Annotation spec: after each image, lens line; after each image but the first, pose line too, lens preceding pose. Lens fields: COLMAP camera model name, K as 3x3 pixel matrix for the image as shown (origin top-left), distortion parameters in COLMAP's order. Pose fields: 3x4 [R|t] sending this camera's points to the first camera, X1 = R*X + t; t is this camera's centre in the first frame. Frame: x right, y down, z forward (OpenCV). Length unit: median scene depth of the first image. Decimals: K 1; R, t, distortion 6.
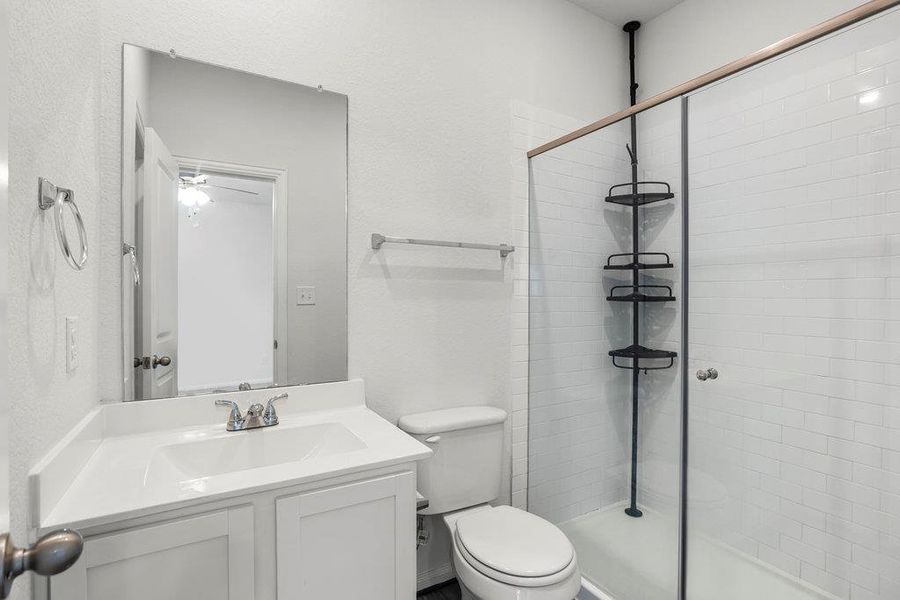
lens RADIAL K [[441.4, 0, 450.0], [0, 441.4, 300.0], [0, 0, 1]] dist [-0.002369, -0.000489]
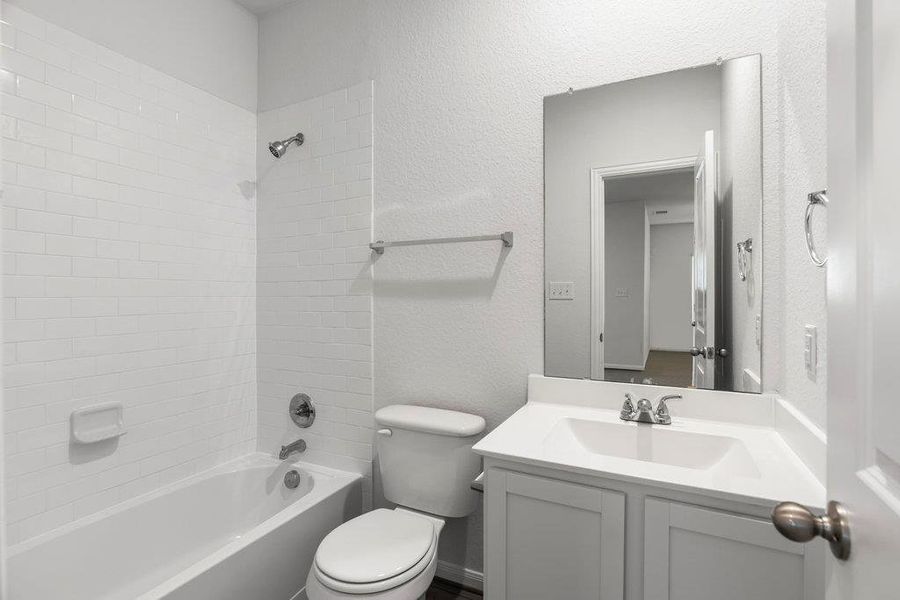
lens RADIAL K [[426.5, 0, 449.2], [0, 426.5, 291.1], [0, 0, 1]] dist [-0.023219, 0.010578]
pose [[0.547383, -0.008822, -0.836836, 0.151984], [-0.000750, 0.999939, -0.011032, -0.001169], [0.836882, 0.006667, 0.547343, 0.096140]]
